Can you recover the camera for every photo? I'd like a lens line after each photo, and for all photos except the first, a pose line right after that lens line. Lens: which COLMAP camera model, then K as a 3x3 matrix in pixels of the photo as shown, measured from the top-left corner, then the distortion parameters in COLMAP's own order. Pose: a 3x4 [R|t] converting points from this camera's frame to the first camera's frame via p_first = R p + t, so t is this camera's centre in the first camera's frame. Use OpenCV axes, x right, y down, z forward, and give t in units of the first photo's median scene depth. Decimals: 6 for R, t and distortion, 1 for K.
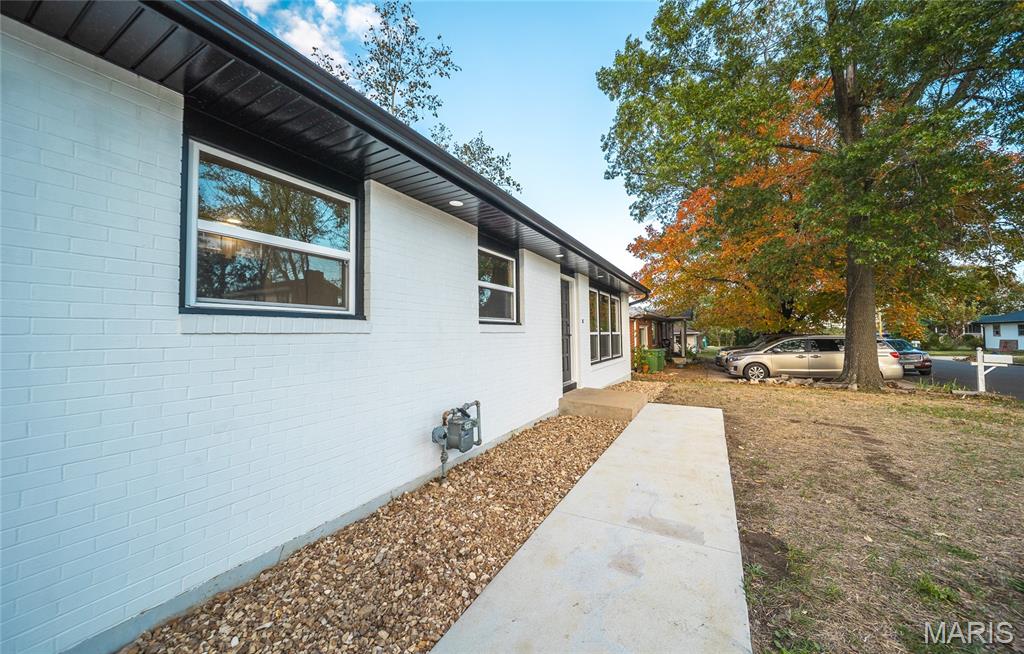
lens RADIAL K [[369.1, 0, 508.3], [0, 369.1, 314.3], [0, 0, 1]] dist [0.001542, -0.000012]
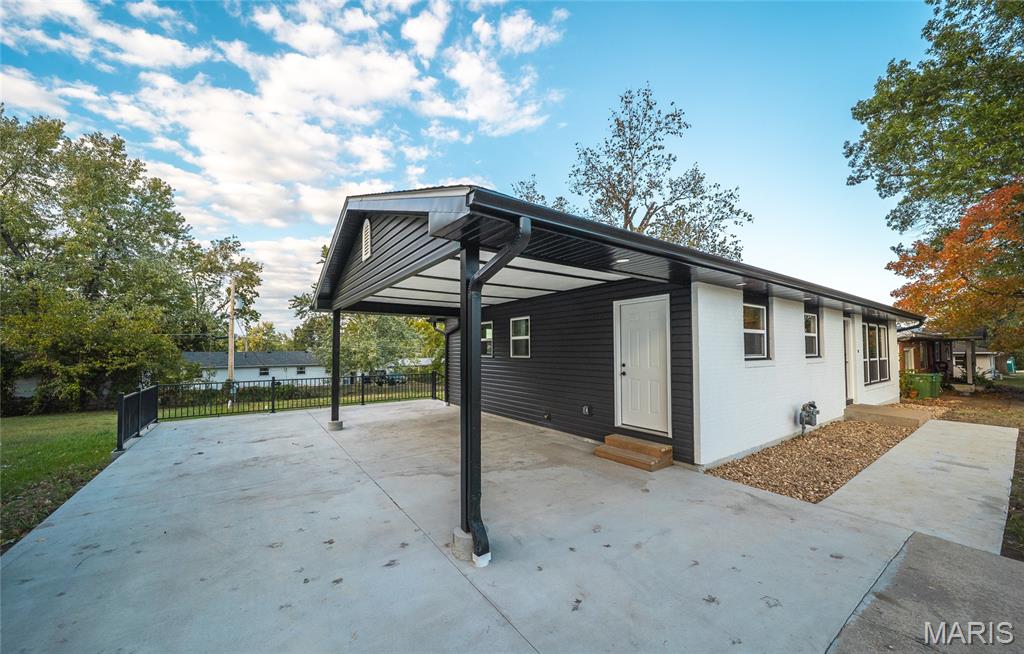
lens RADIAL K [[370.1, 0, 509.0], [0, 370.1, 334.1], [0, 0, 1]] dist [-0.001364, -0.000392]
pose [[0.899600, -0.007099, -0.436657, -0.159232], [0.014640, 0.999796, 0.013908, -0.037511], [0.436469, -0.018905, 0.899521, -0.327913]]
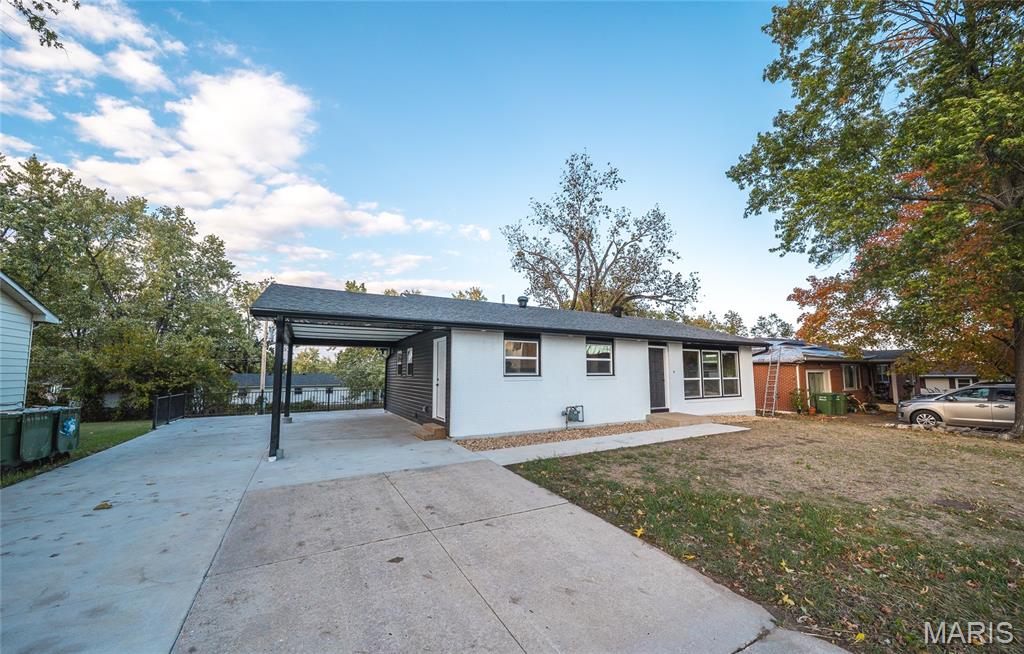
lens RADIAL K [[368.4, 0, 513.0], [0, 368.4, 338.7], [0, 0, 1]] dist [0.001042, -0.000110]
pose [[0.851085, -0.036539, -0.523754, 0.225903], [0.019363, 0.999081, -0.038234, -0.039818], [0.524670, 0.022399, 0.851011, -0.390079]]
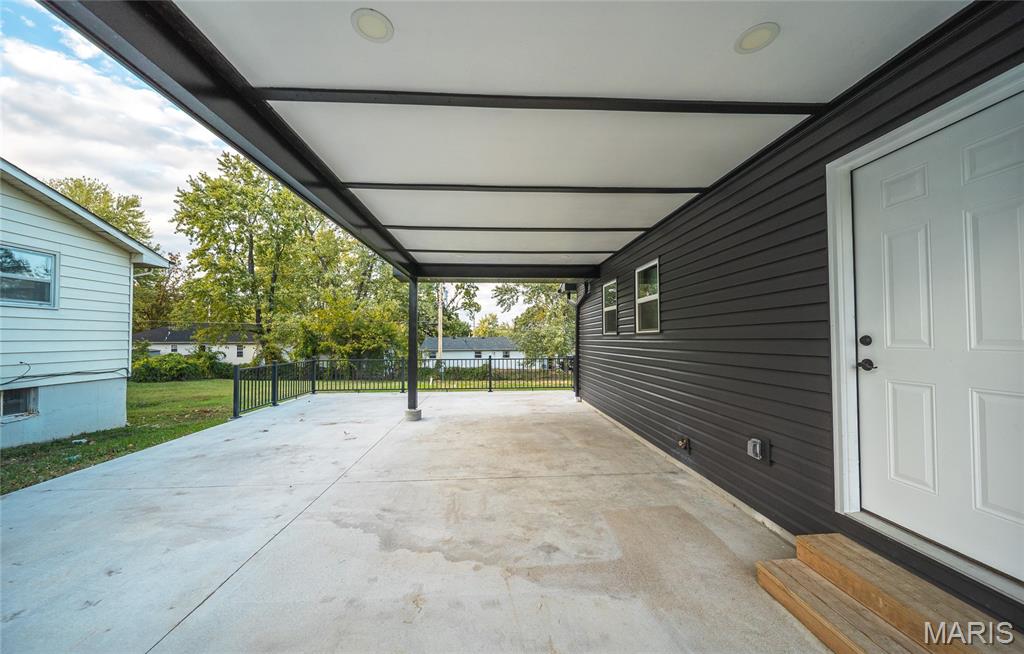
lens RADIAL K [[369.2, 0, 512.0], [0, 369.2, 327.0], [0, 0, 1]] dist [-0.001935, -0.000314]
pose [[0.533931, -0.012620, -0.845434, -0.177224], [0.041135, 0.999092, 0.011065, -0.008311], [0.844527, -0.040685, 0.533965, -0.097476]]
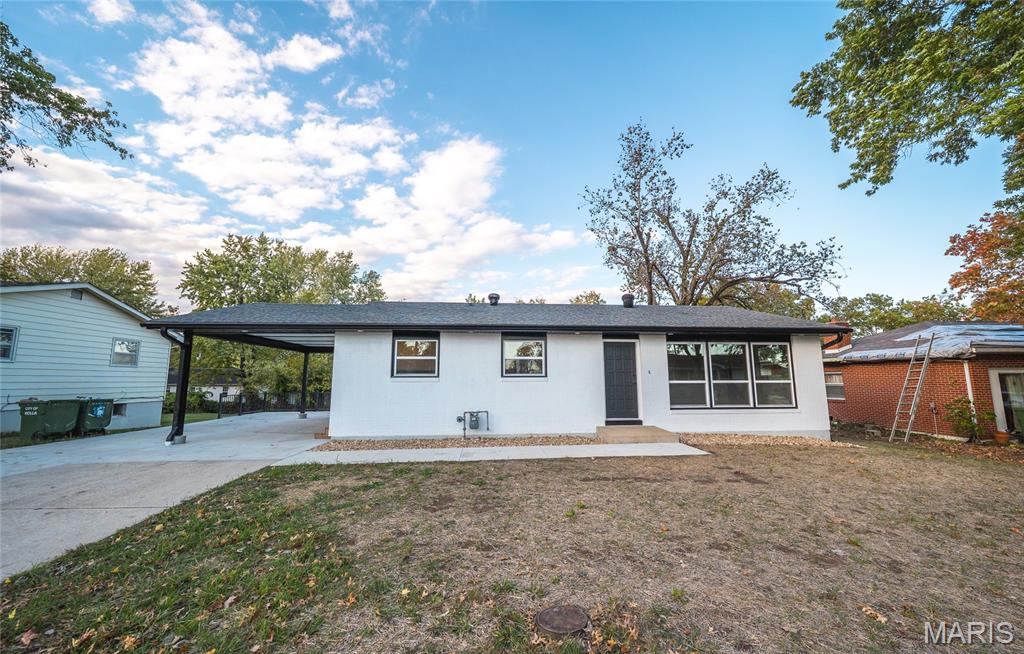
lens RADIAL K [[368.3, 0, 516.5], [0, 368.3, 331.4], [0, 0, 1]] dist [0.000026, -0.000010]
pose [[0.556018, -0.098133, -0.825357, 0.493244], [0.040972, 0.995035, -0.090706, -0.012296], [0.830160, 0.016617, 0.557278, -0.041732]]
